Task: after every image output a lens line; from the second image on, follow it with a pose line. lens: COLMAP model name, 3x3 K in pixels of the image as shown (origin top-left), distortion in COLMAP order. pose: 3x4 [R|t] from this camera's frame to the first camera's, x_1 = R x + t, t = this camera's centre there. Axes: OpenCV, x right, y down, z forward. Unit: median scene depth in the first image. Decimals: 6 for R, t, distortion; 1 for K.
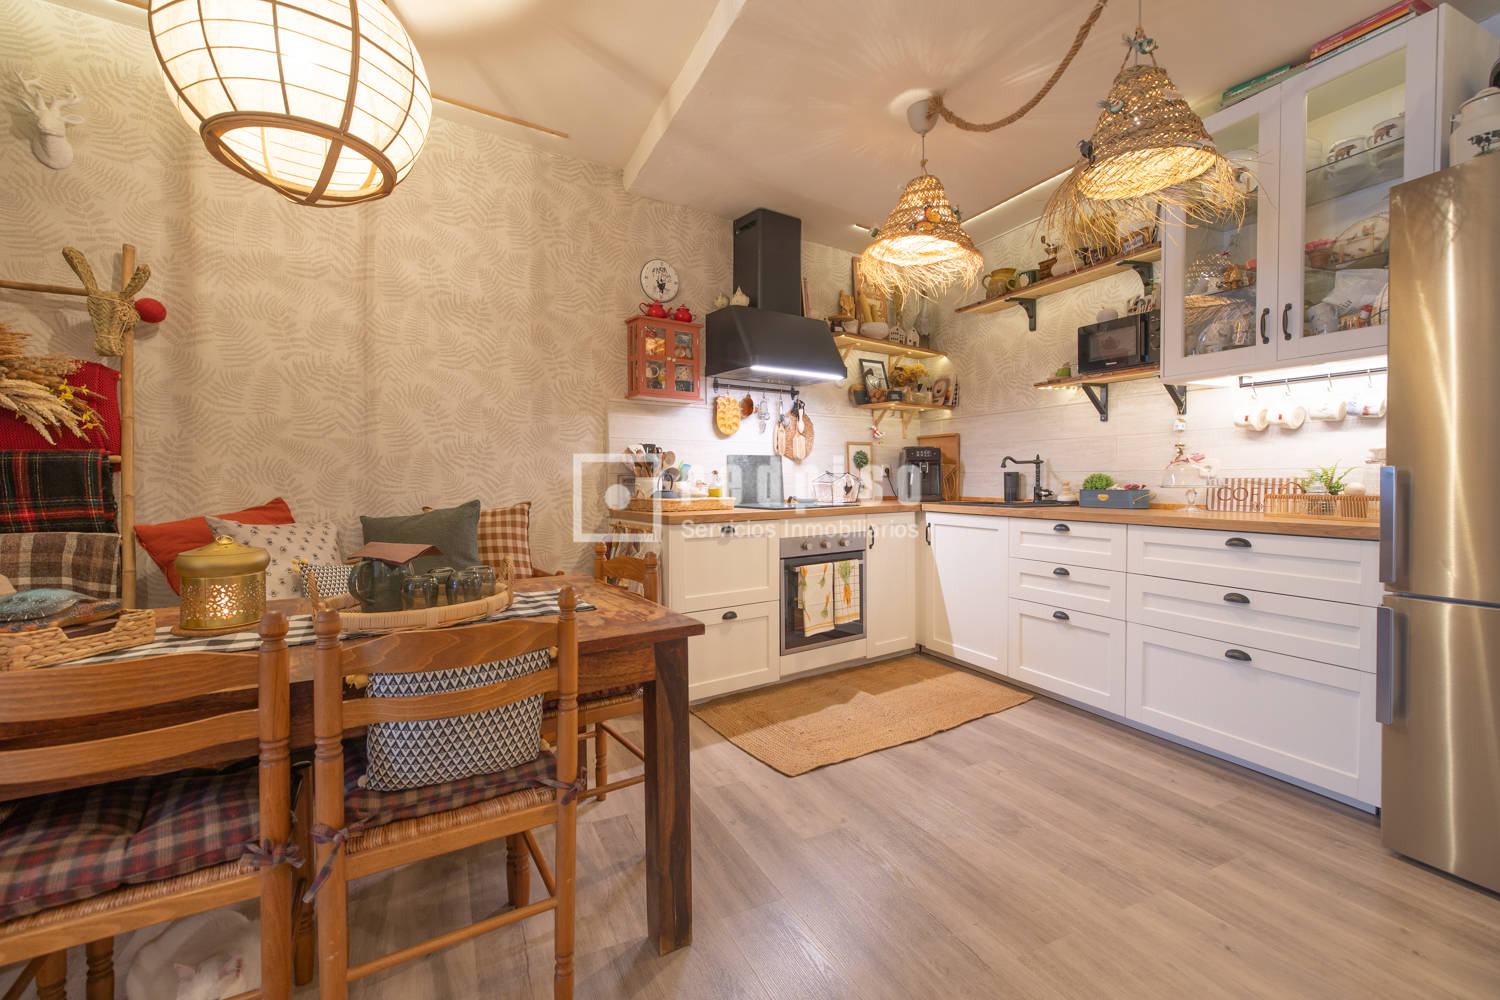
lens RADIAL K [[631.1, 0, 733.3], [0, 631.1, 495.6], [0, 0, 1]] dist [0.000510, -0.000052]
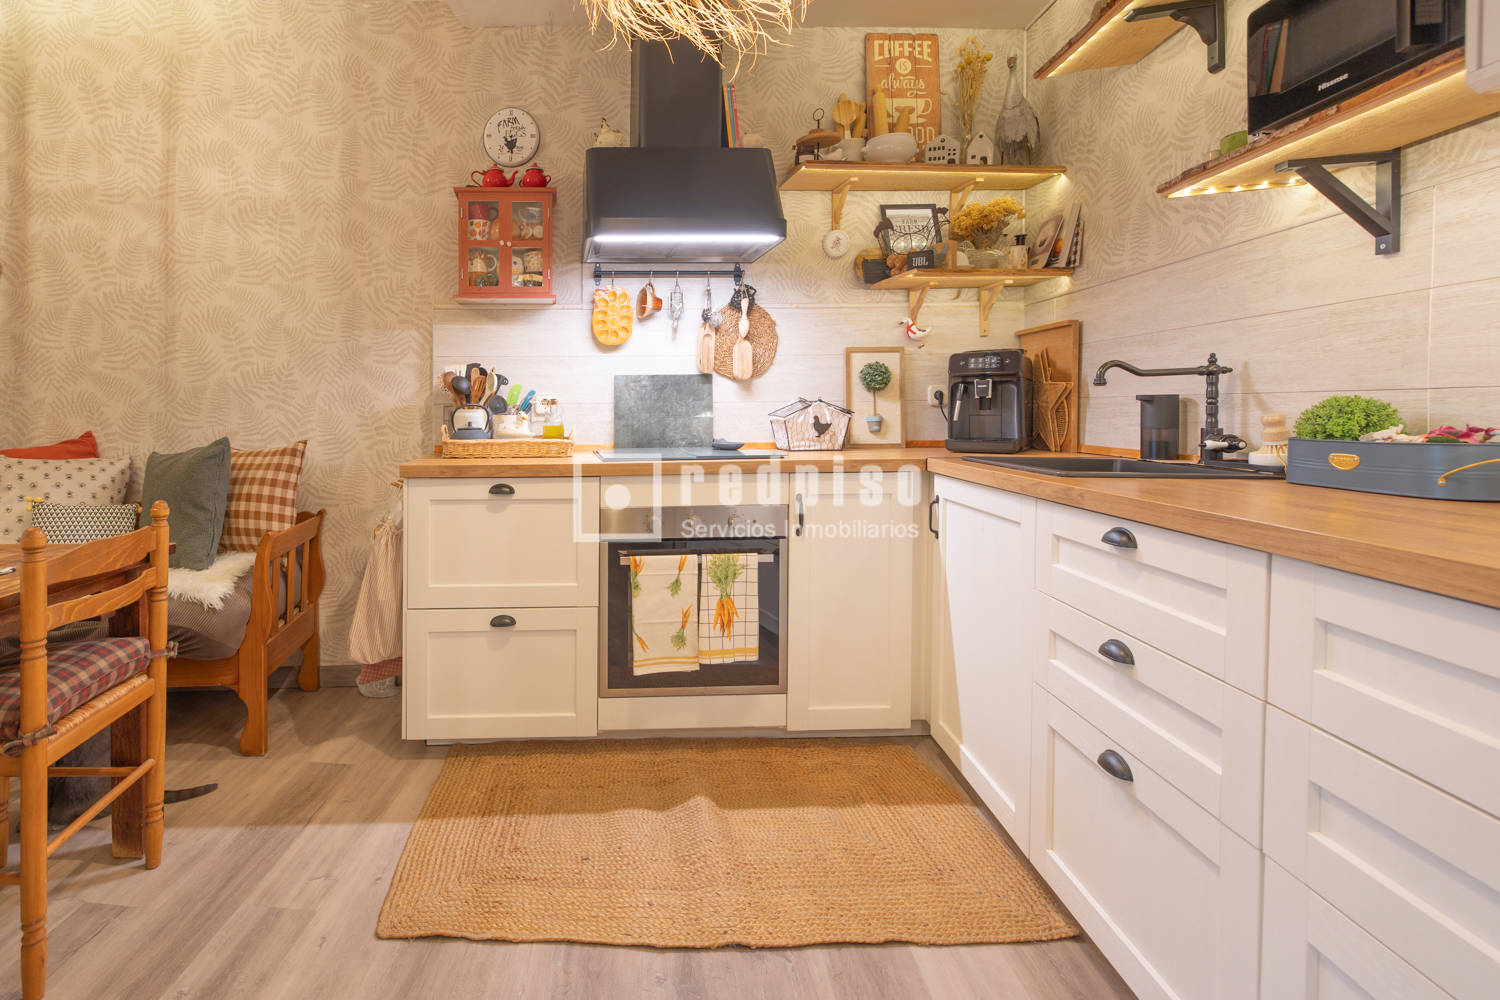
lens RADIAL K [[690.8, 0, 578.8], [0, 690.8, 427.6], [0, 0, 1]] dist [-0.000035, -0.000506]
pose [[0.843464, 0.011520, -0.537061, 0.424185], [-0.011711, 0.999927, 0.003056, -0.012602], [0.537057, 0.003711, 0.843538, 0.422708]]
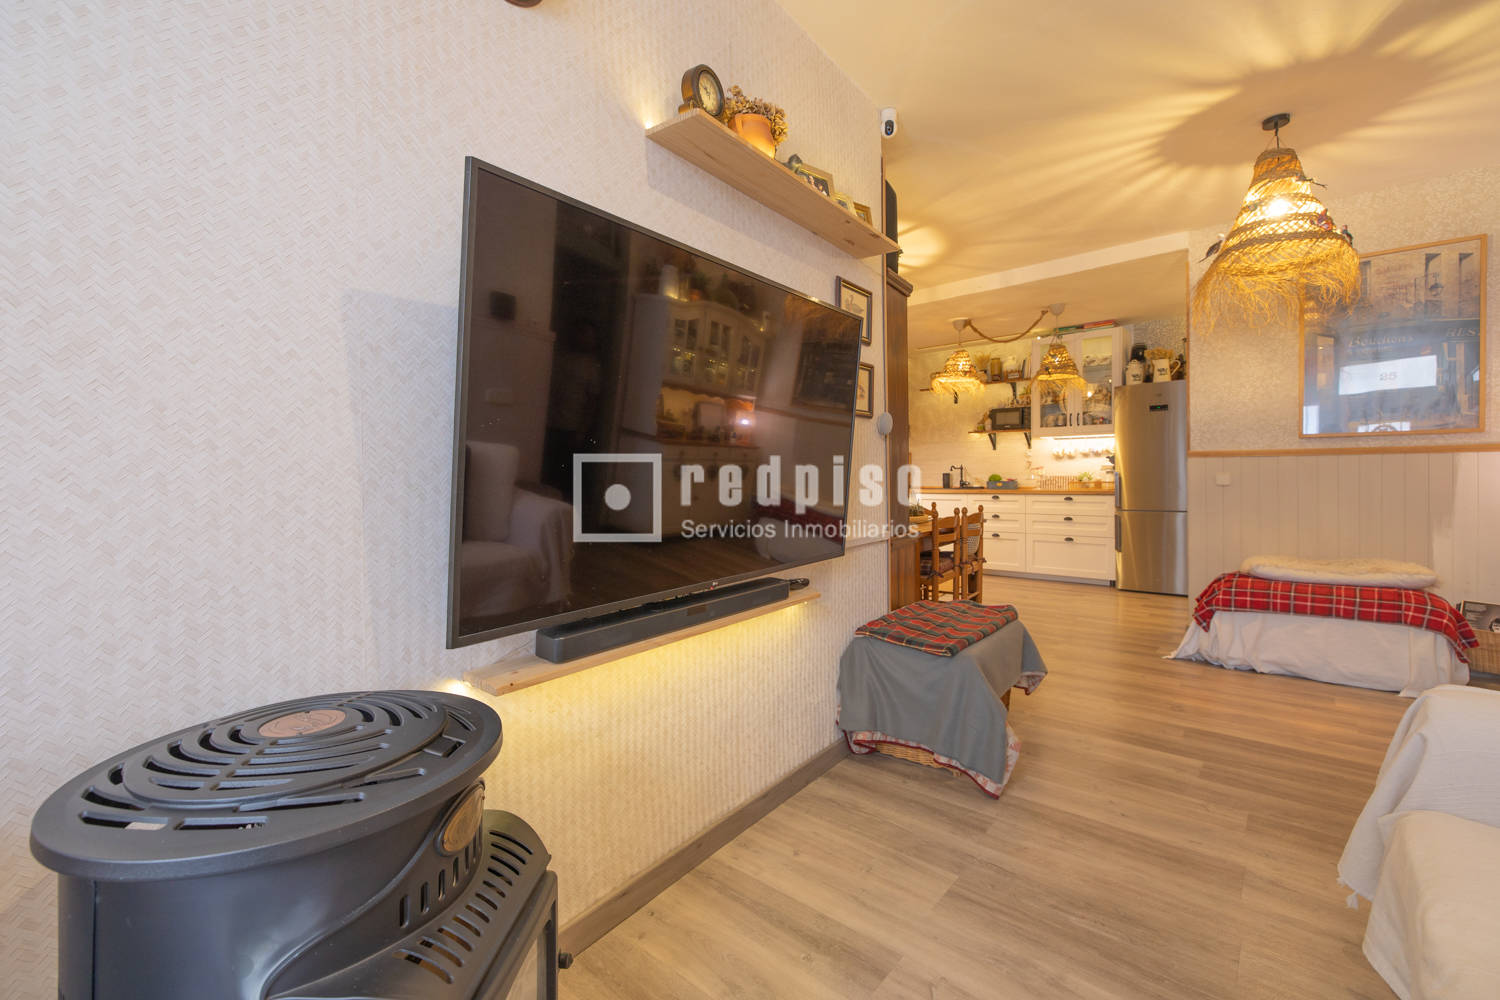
lens RADIAL K [[635.0, 0, 734.9], [0, 635.0, 489.5], [0, 0, 1]] dist [0.000213, -0.000081]
pose [[0.912344, -0.006998, 0.409365, -1.190712], [0.011276, 0.999904, -0.008036, 0.027905], [-0.409270, 0.011948, 0.912335, -0.671774]]
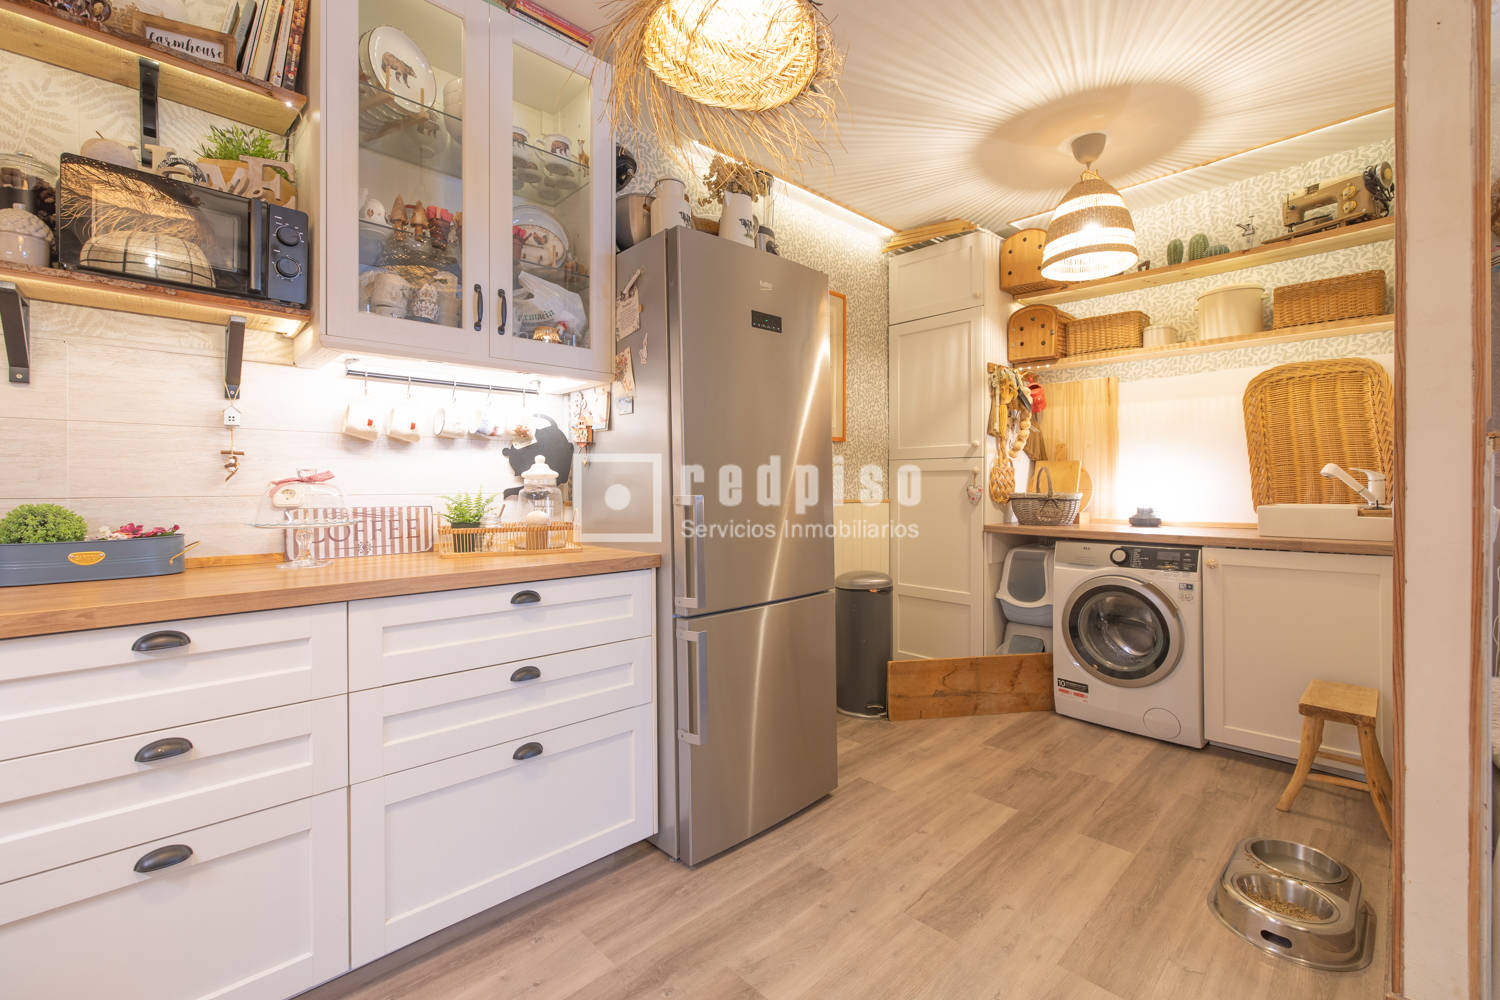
lens RADIAL K [[656.5, 0, 751.5], [0, 656.5, 484.9], [0, 0, 1]] dist [0.000214, -0.000026]
pose [[-0.334247, 0.007549, 0.942455, -0.005704], [0.030459, 0.999532, 0.002796, -0.035357], [-0.941993, 0.029641, -0.334320, 0.707944]]
